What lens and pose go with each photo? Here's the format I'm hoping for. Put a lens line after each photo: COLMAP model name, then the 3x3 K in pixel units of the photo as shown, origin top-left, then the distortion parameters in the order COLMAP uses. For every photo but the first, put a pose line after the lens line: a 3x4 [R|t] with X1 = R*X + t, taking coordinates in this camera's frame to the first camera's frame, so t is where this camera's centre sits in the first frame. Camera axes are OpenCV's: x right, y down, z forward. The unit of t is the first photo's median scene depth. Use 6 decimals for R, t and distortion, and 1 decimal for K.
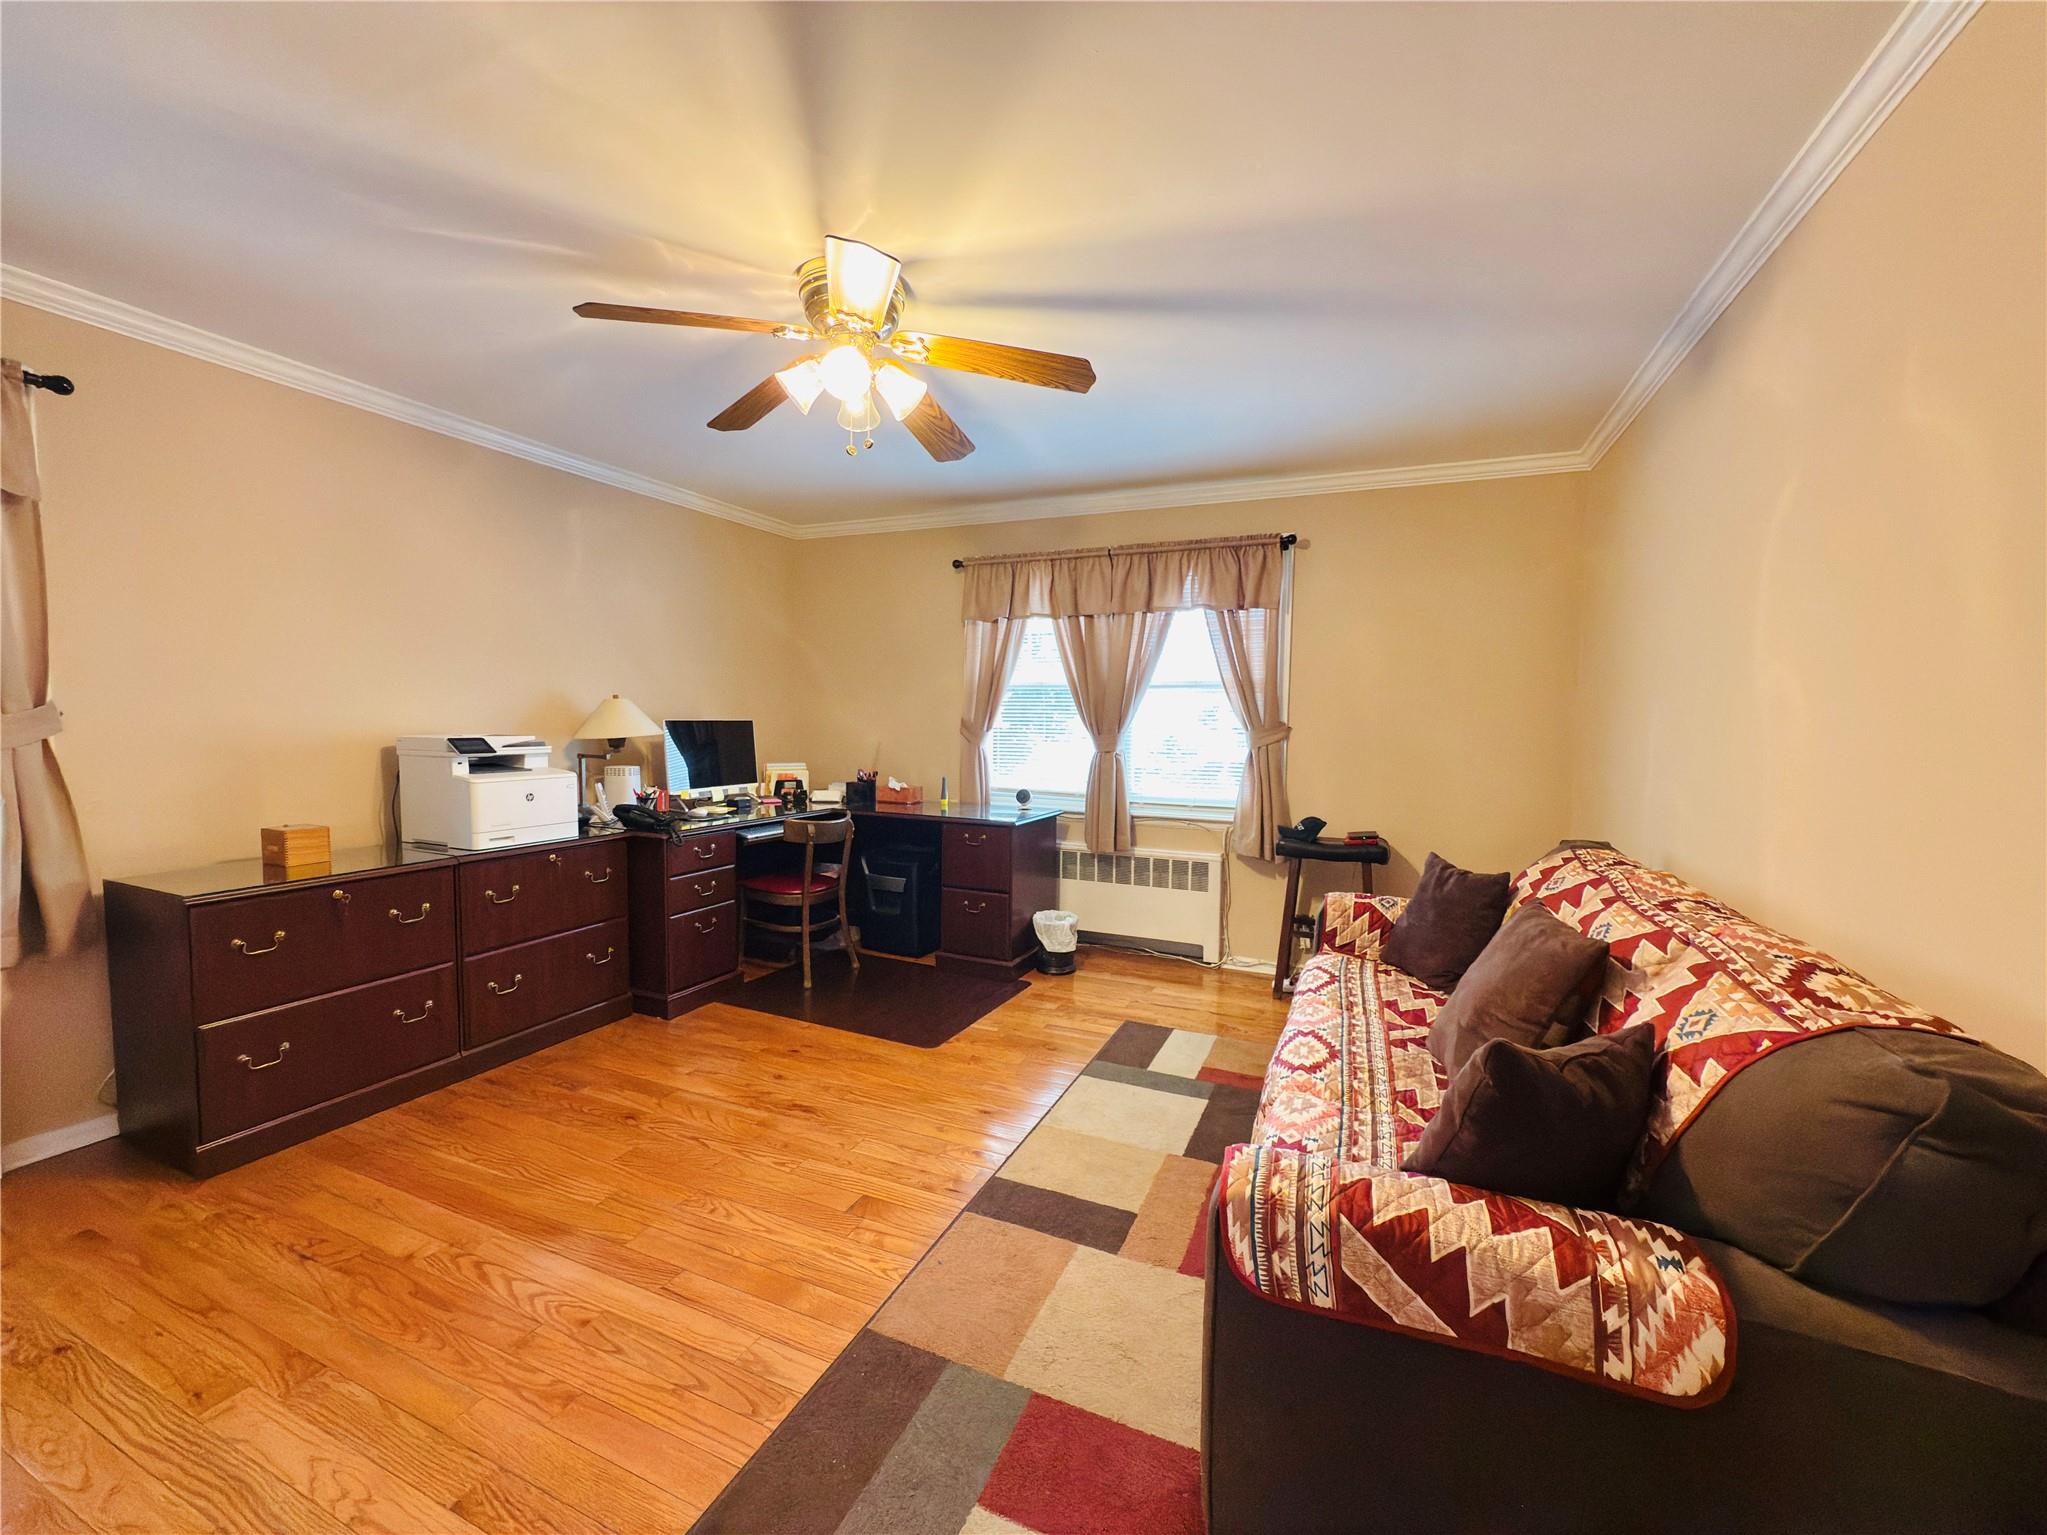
lens RADIAL K [[814.5, 0, 1030.6], [0, 814.5, 770.3], [0, 0, 1]] dist [0.000349, 0.000066]
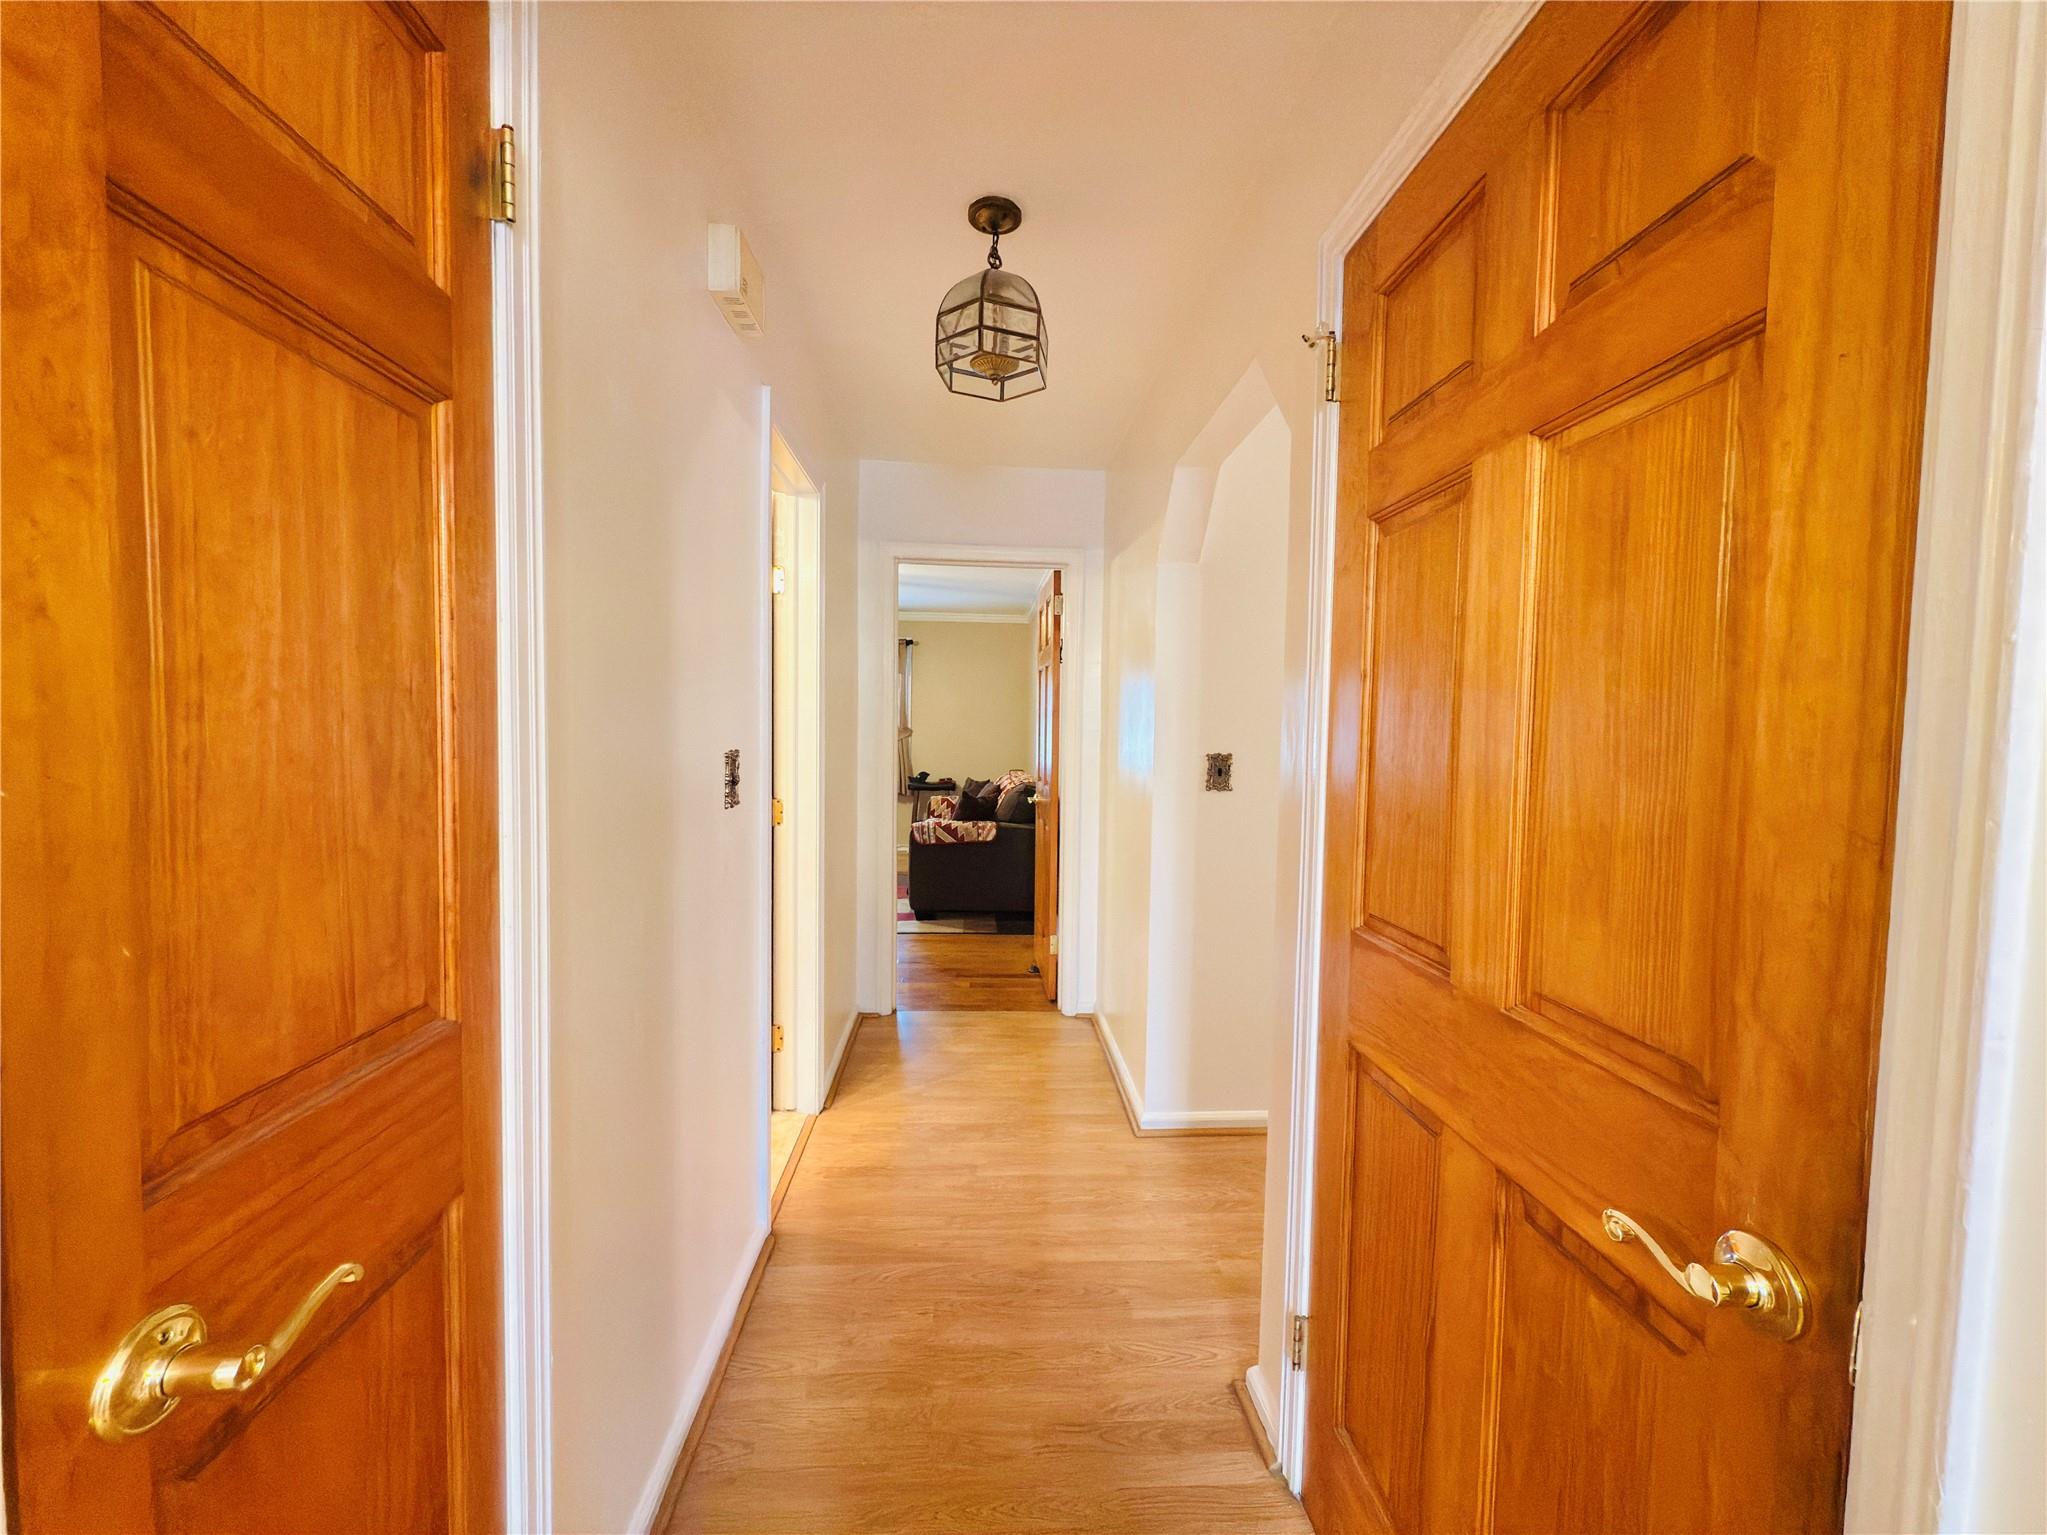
lens RADIAL K [[814.5, 0, 1030.6], [0, 814.5, 770.3], [0, 0, 1]] dist [0.000349, 0.000066]
pose [[0.887548, -0.021616, 0.460209, -0.576654], [0.022198, 0.999745, 0.004148, 0.074382], [-0.460181, 0.006534, 0.887801, -1.529462]]
